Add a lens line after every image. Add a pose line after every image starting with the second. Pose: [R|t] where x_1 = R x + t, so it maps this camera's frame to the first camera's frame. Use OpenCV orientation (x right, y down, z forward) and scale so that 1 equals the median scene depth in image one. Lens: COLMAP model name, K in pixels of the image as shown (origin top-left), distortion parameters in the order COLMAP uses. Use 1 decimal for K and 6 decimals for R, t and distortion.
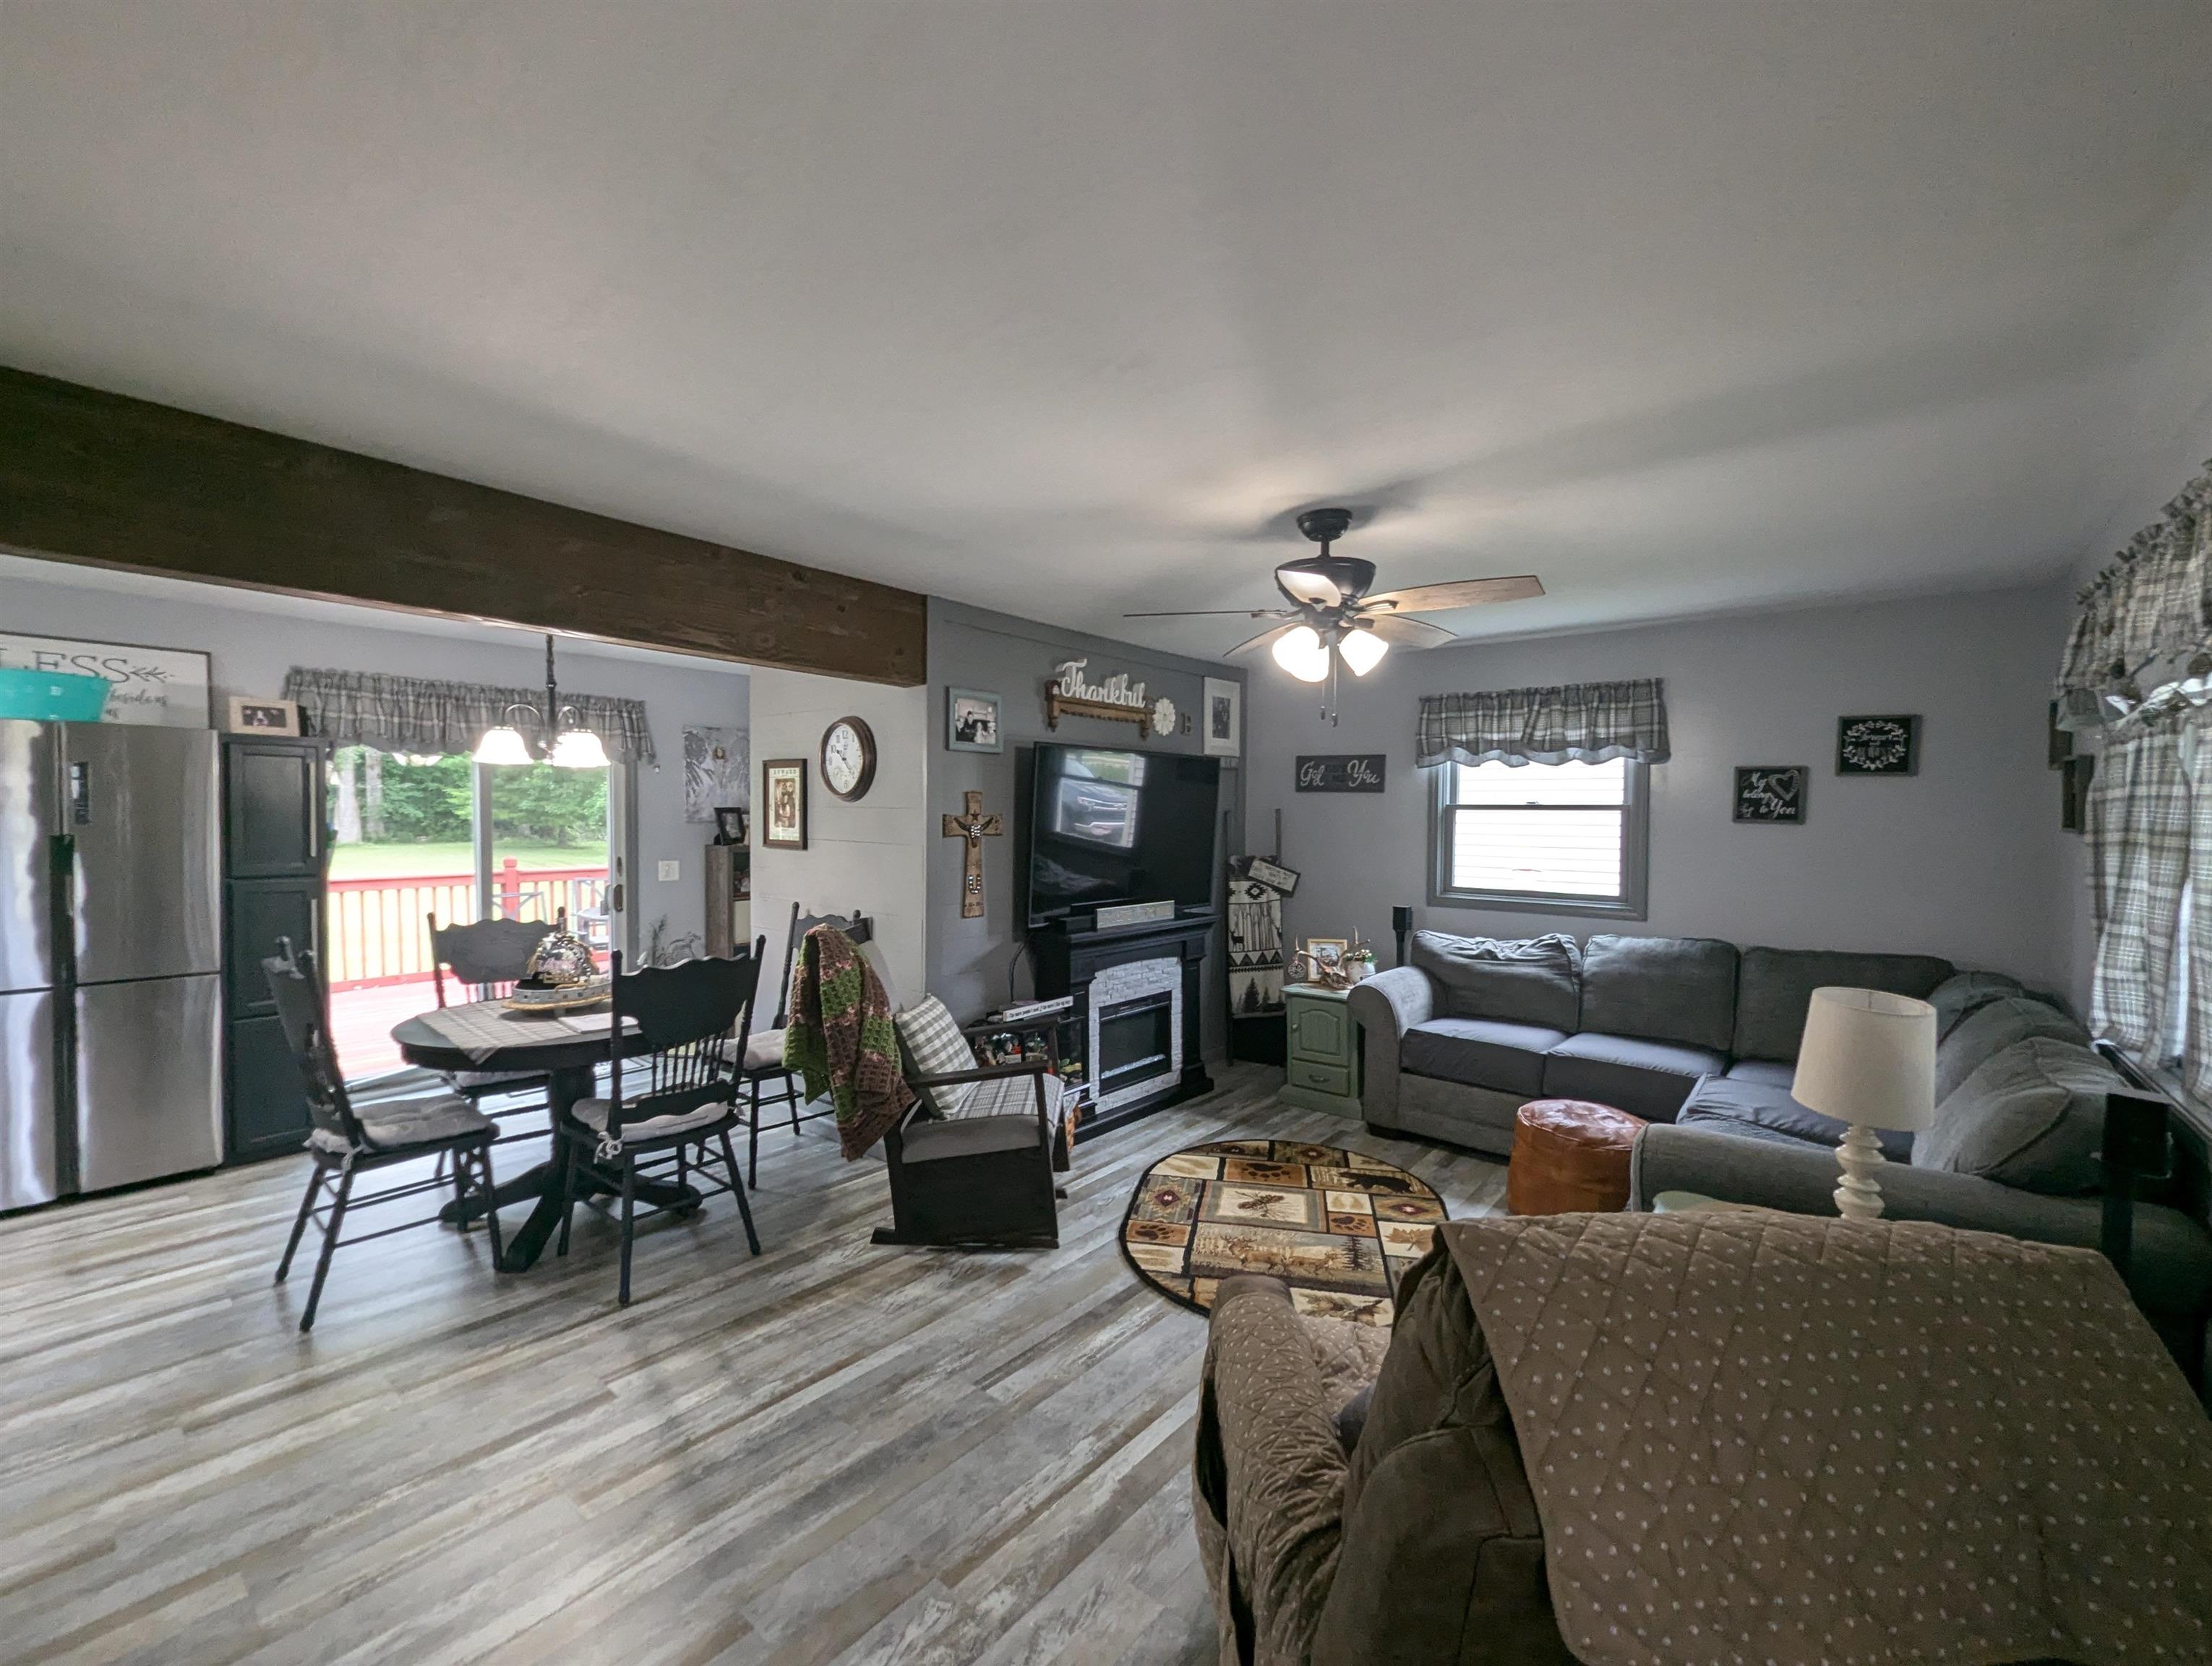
lens RADIAL K [[911.9, 0, 1109.2], [0, 911.9, 830.9], [0, 0, 1]] dist [-0.000259, -0.000136]
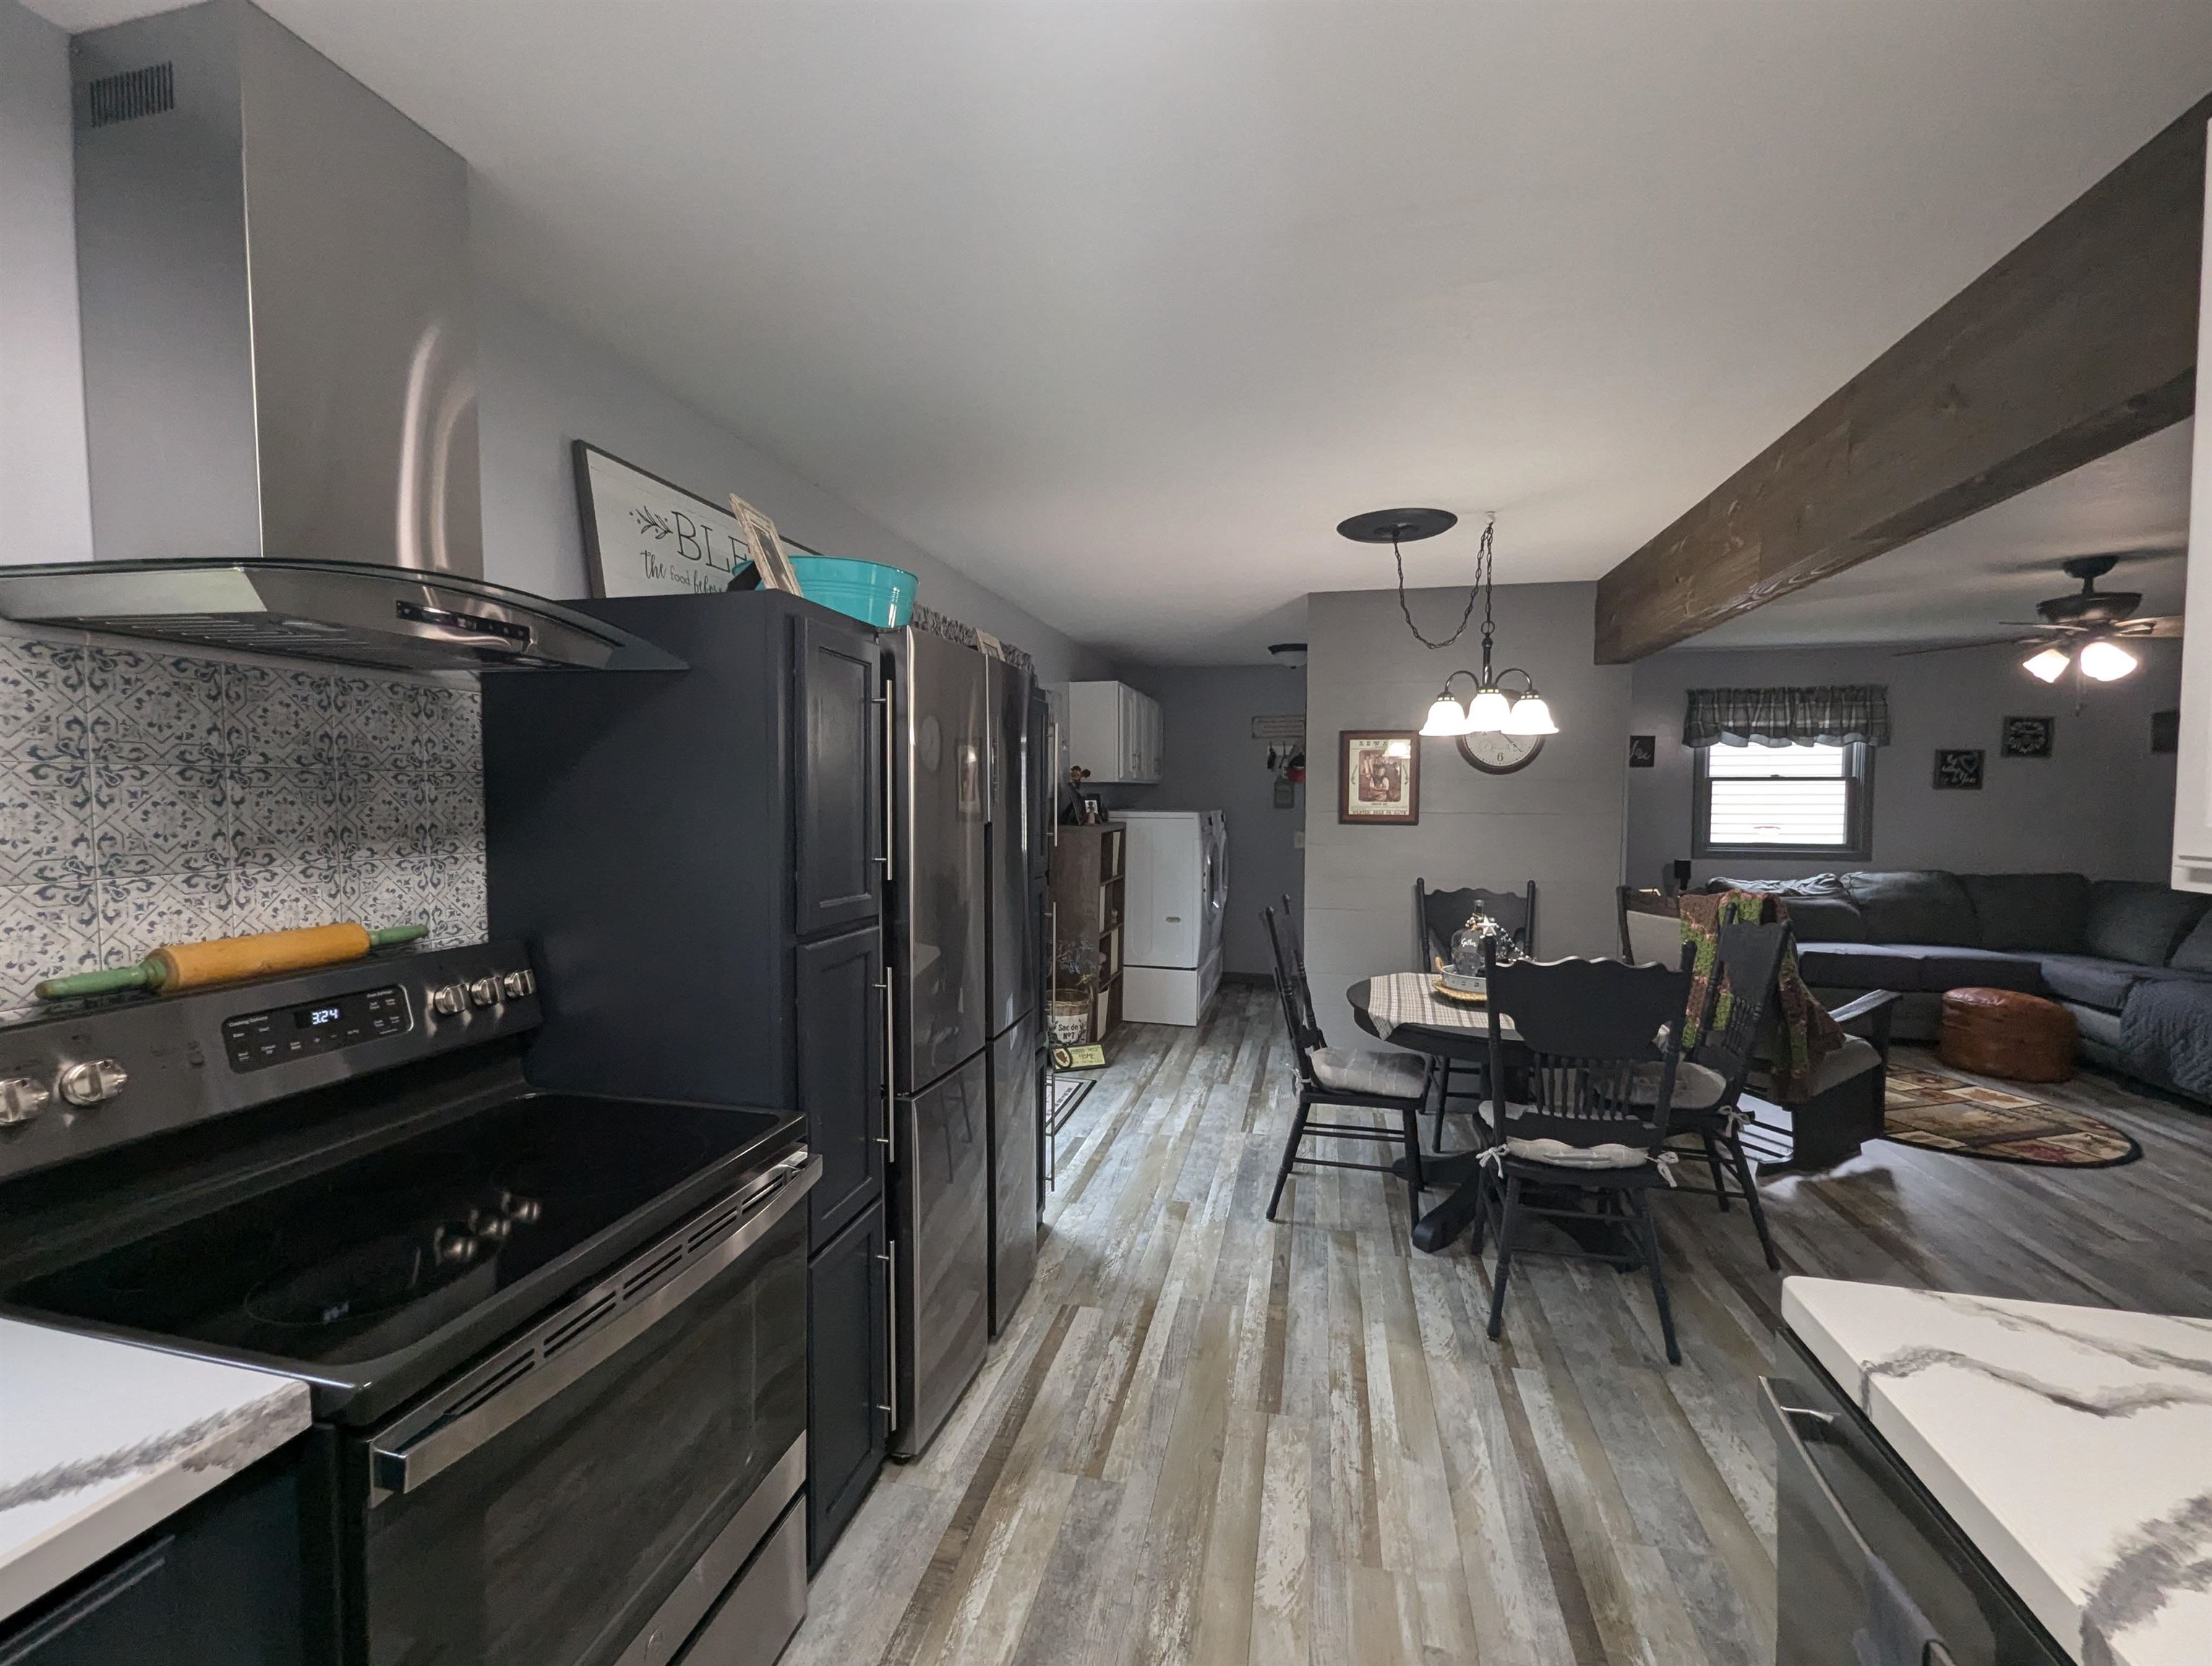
lens RADIAL K [[911.9, 0, 1111.9], [0, 911.9, 833.3], [0, 0, 1]] dist [-0.000259, -0.000136]
pose [[0.898216, -0.028828, 0.438607, -0.988867], [0.015892, 0.999324, 0.033137, -0.006768], [-0.439266, -0.022794, 0.898068, 0.251639]]
